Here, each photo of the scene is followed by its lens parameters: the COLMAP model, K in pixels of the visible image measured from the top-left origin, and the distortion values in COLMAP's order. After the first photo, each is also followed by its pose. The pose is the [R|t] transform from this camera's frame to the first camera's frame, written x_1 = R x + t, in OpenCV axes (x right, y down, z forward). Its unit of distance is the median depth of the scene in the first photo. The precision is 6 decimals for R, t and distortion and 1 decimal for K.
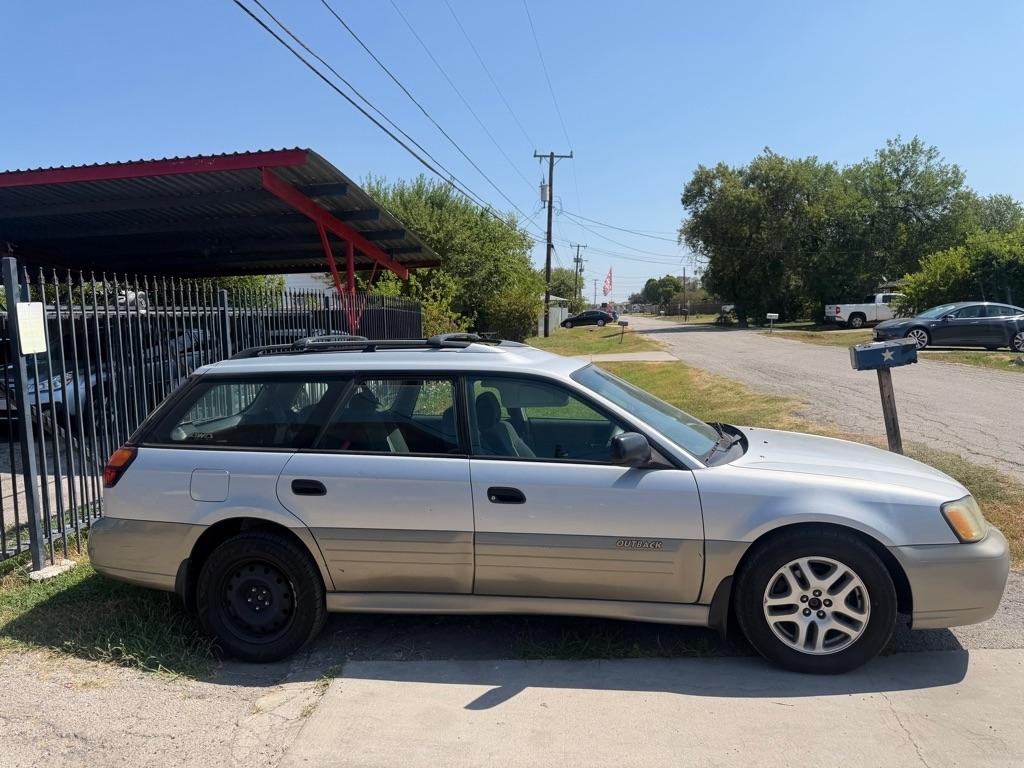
lens RADIAL K [[736.9, 0, 511.7], [0, 736.9, 387.2], [0, 0, 1]] dist [0.002554, -0.007302]
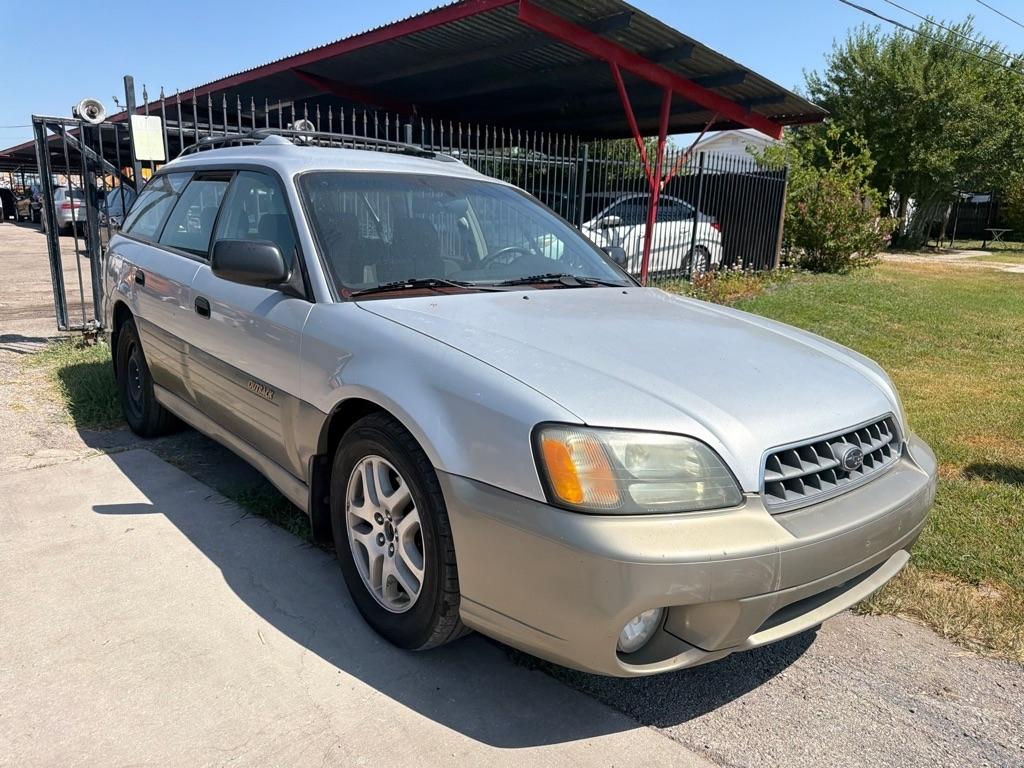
lens RADIAL K [[737.5, 0, 507.3], [0, 737.5, 390.4], [0, 0, 1]] dist [0.001432, -0.007749]
pose [[0.754056, 0.204703, -0.624096, 0.350852], [-0.110698, 0.976209, 0.186447, 0.018104], [0.647414, -0.071505, 0.758776, 0.240335]]
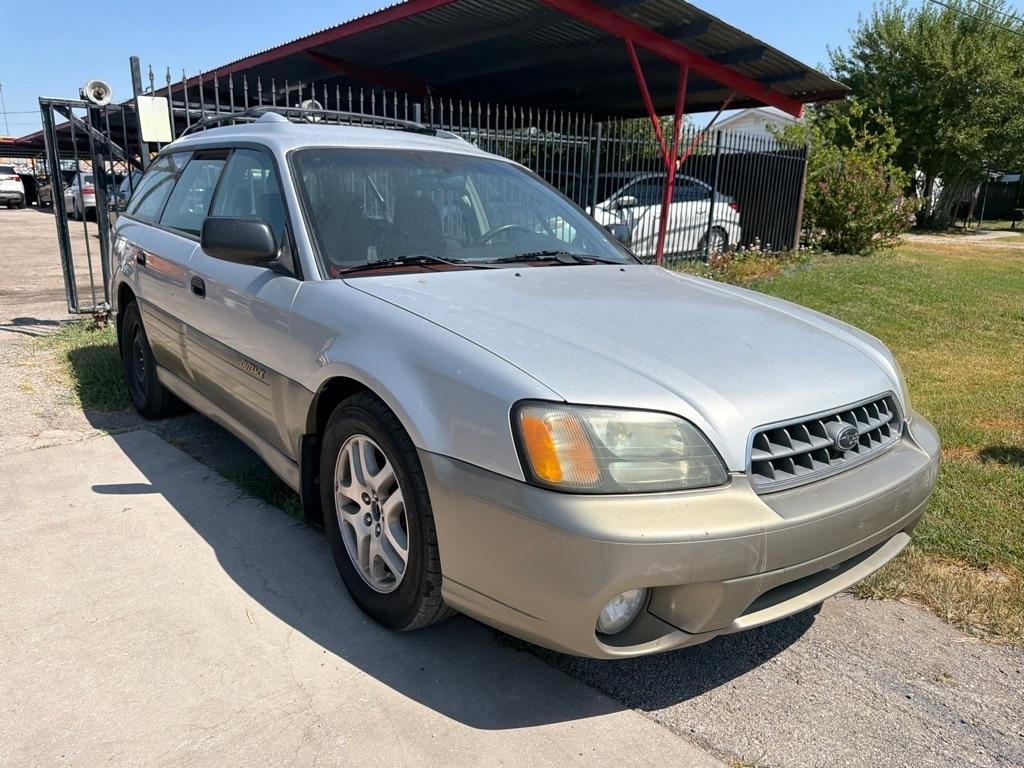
lens RADIAL K [[739.0, 0, 508.2], [0, 739.0, 390.4], [0, 0, 1]] dist [-0.002804, -0.002259]
pose [[0.737616, 0.217755, -0.639145, 0.356706], [-0.105475, 0.972110, 0.209470, 0.020002], [0.666932, -0.087094, 0.740011, 0.250961]]
